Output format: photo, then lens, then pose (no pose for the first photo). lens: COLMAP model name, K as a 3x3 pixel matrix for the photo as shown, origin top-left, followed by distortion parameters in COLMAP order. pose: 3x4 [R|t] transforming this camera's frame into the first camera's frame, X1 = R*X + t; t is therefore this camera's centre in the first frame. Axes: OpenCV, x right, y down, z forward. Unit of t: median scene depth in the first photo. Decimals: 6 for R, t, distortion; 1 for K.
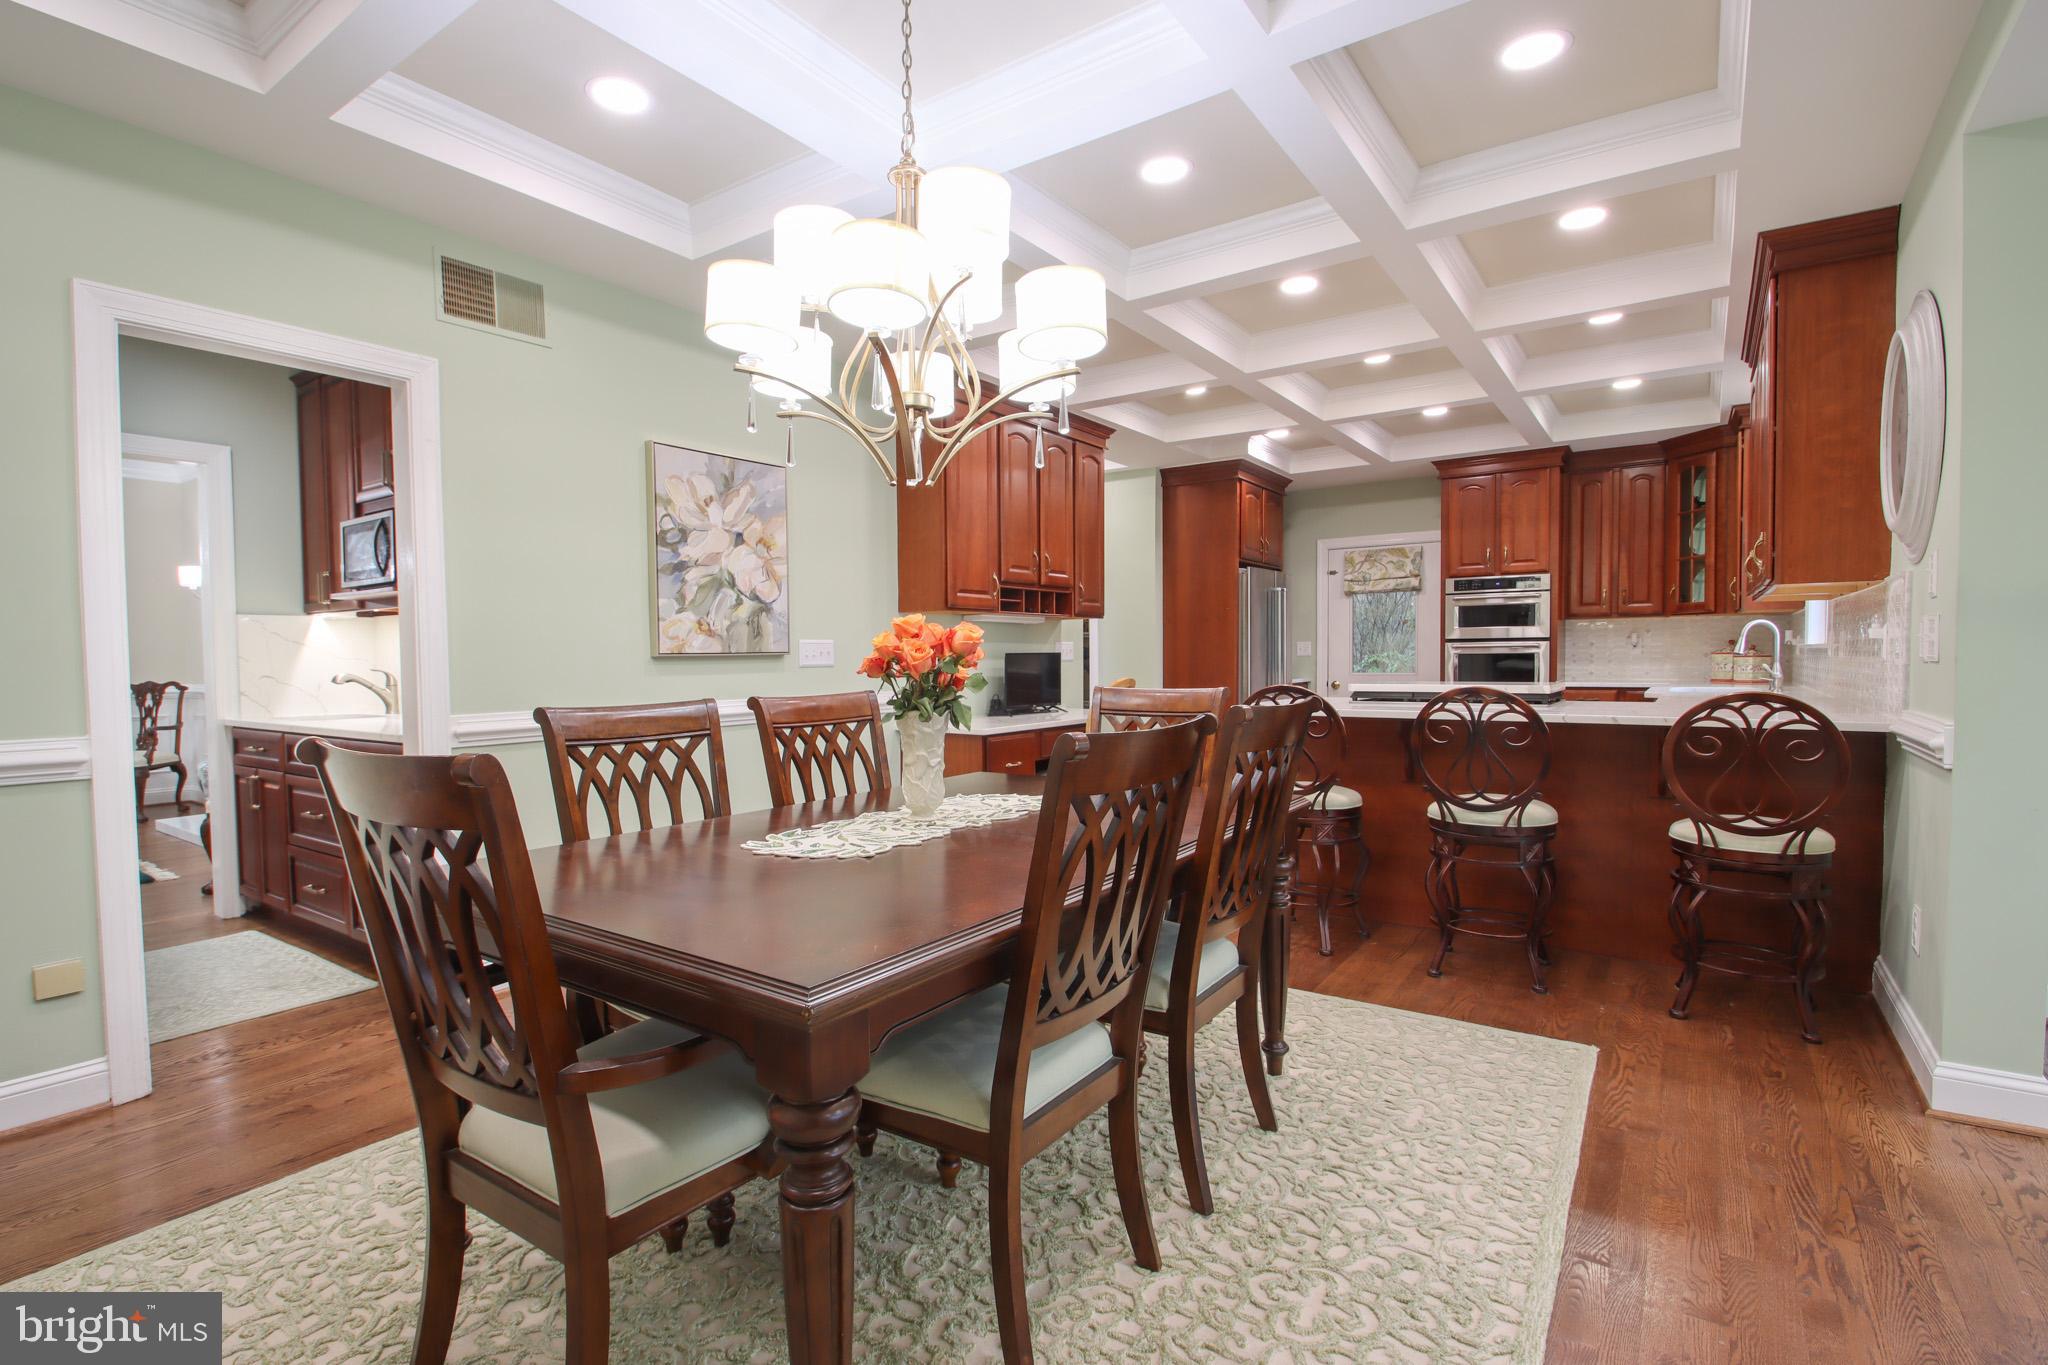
lens RADIAL K [[930.7, 0, 1027.6], [0, 930.7, 685.4], [0, 0, 1]] dist [0.000937, -0.008096]
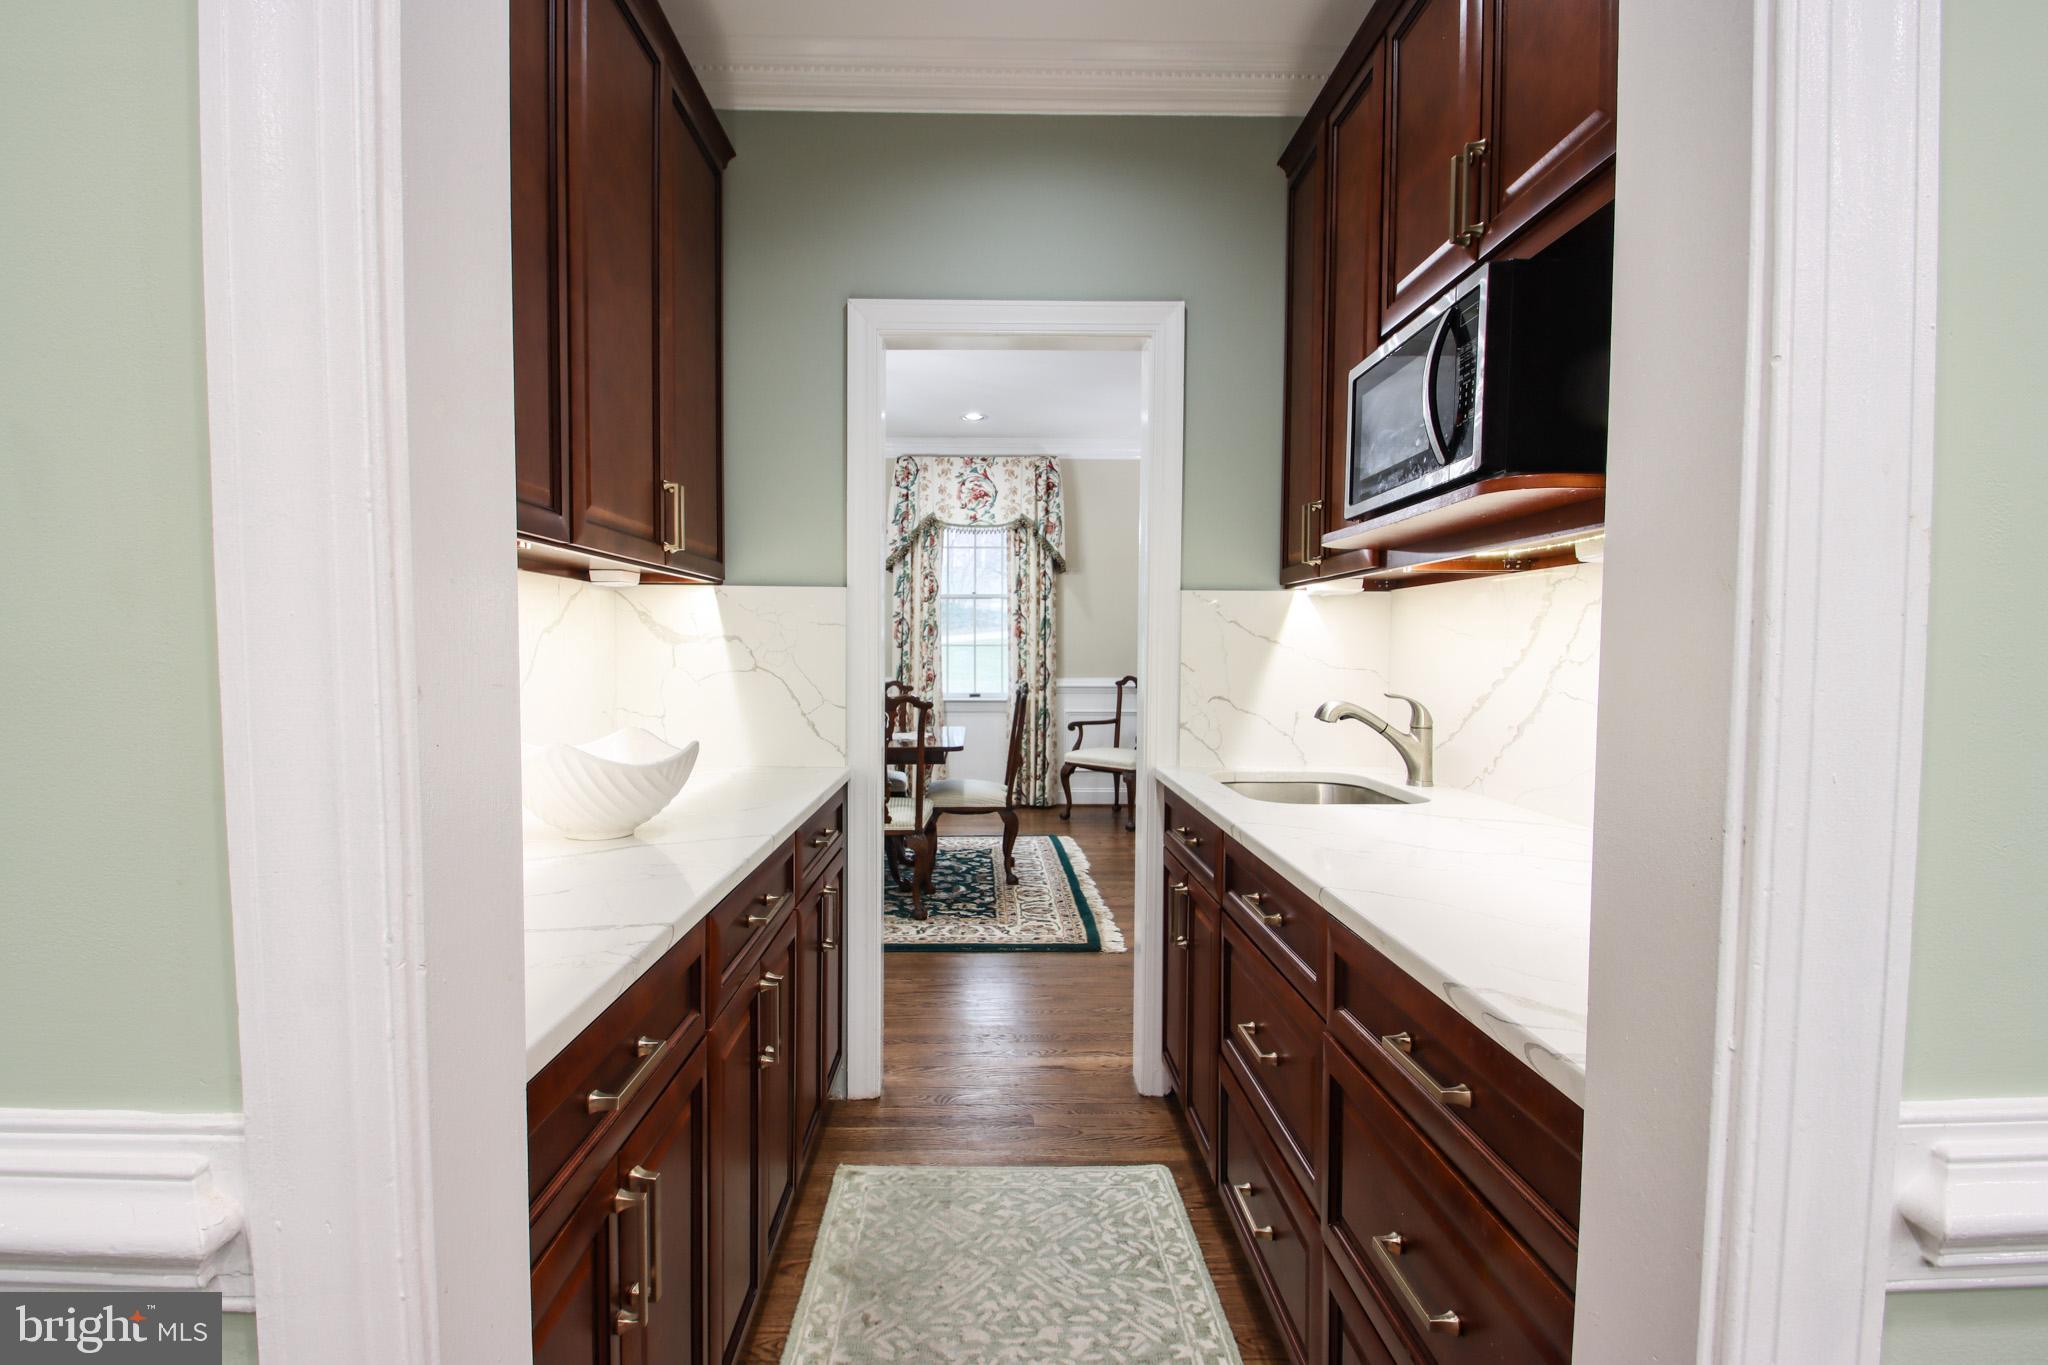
lens RADIAL K [[930.7, 0, 1017.5], [0, 930.7, 689.1], [0, 0, 1]] dist [0.000937, -0.008096]
pose [[0.576860, 0.044969, -0.815604, -0.308702], [-0.045658, 0.998698, 0.022772, -0.016025], [0.815566, 0.024102, 0.578162, 0.411897]]
